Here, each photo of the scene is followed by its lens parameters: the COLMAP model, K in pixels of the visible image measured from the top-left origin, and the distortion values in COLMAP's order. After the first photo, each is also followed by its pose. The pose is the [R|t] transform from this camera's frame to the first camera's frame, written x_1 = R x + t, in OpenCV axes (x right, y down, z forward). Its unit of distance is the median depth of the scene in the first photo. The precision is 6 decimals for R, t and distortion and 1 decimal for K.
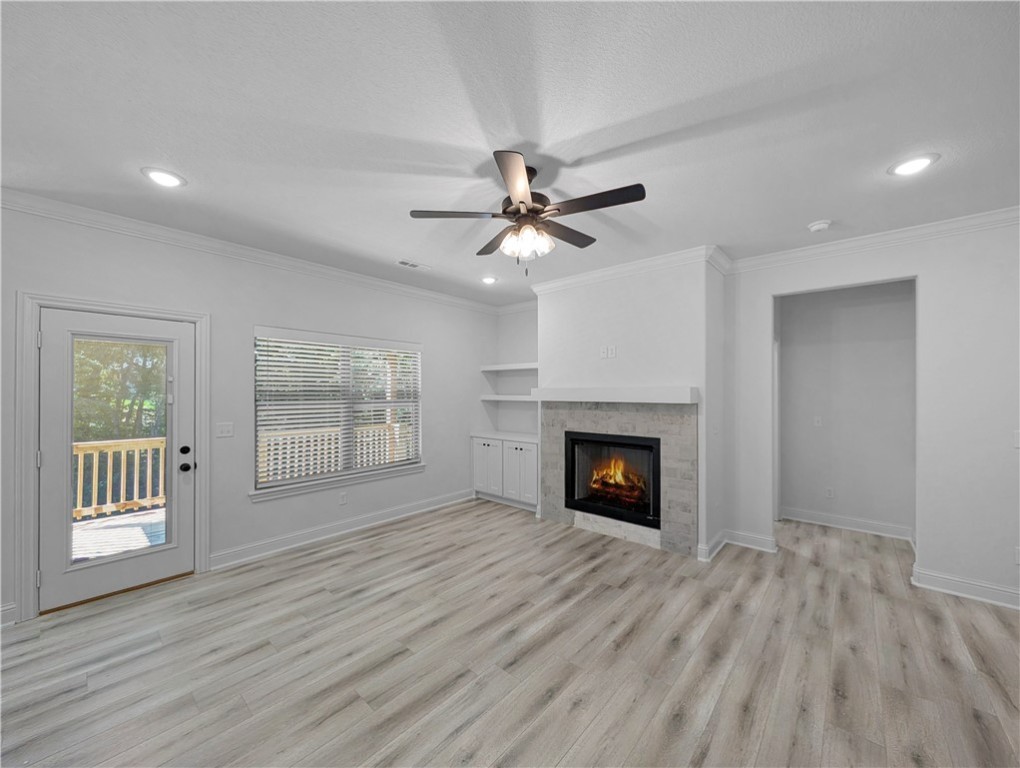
lens RADIAL K [[387.0, 0, 512.8], [0, 387.0, 390.5], [0, 0, 1]] dist [-0.000345, -0.000012]
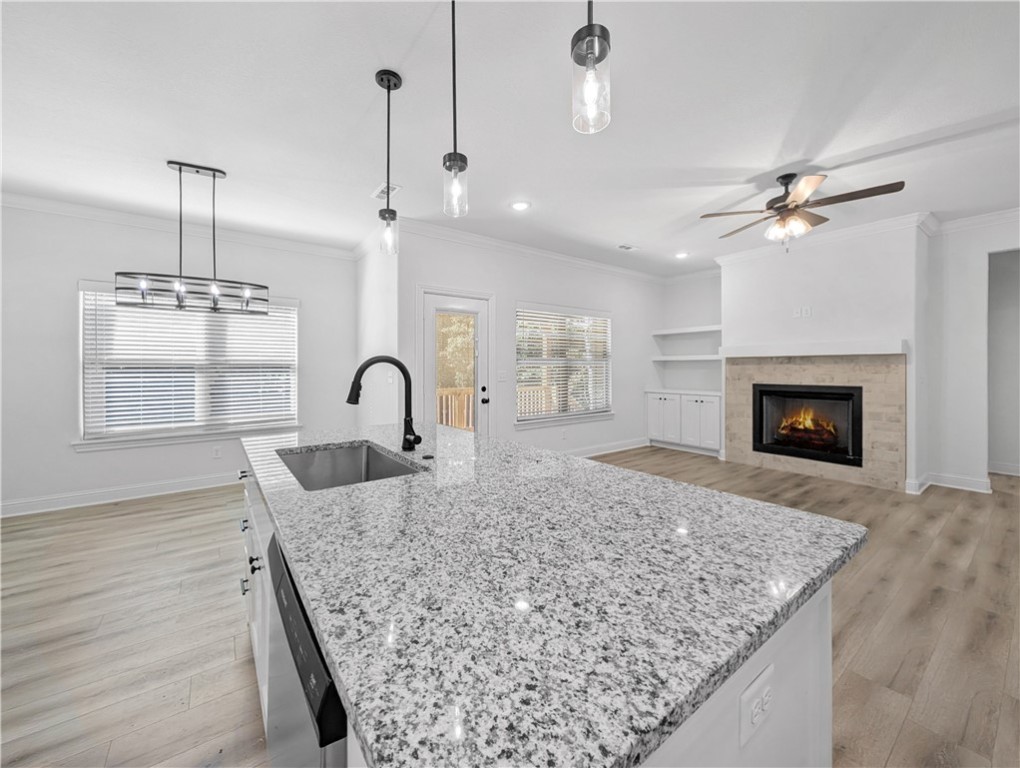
lens RADIAL K [[396.1, 0, 505.7], [0, 396.1, 369.6], [0, 0, 1]] dist [0.000228, 0.000079]
pose [[0.975661, -0.002535, -0.219268, -0.371059], [0.004647, 0.999948, 0.009115, 0.057485], [0.219234, -0.009912, 0.975622, -0.344775]]
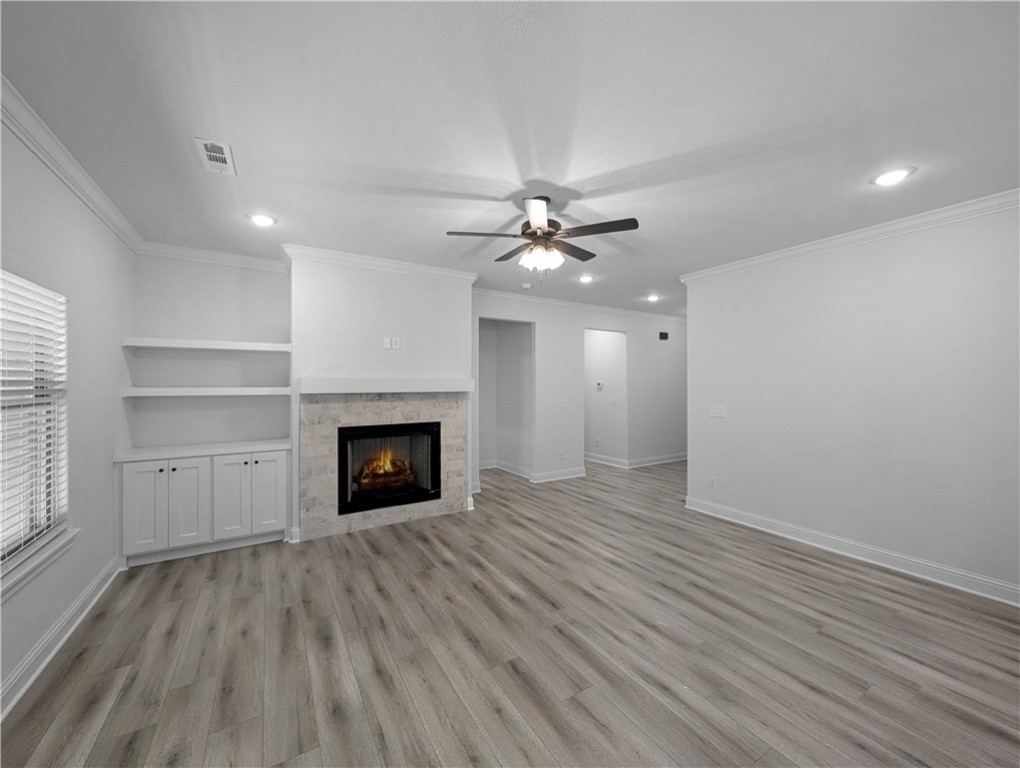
lens RADIAL K [[392.8, 0, 507.2], [0, 392.8, 382.1], [0, 0, 1]] dist [0.000908, 0.000086]
pose [[0.304567, 0.003524, 0.952484, -0.690191], [-0.003155, 0.999991, -0.002691, 0.004699], [-0.952486, -0.002186, 0.304576, 0.428485]]
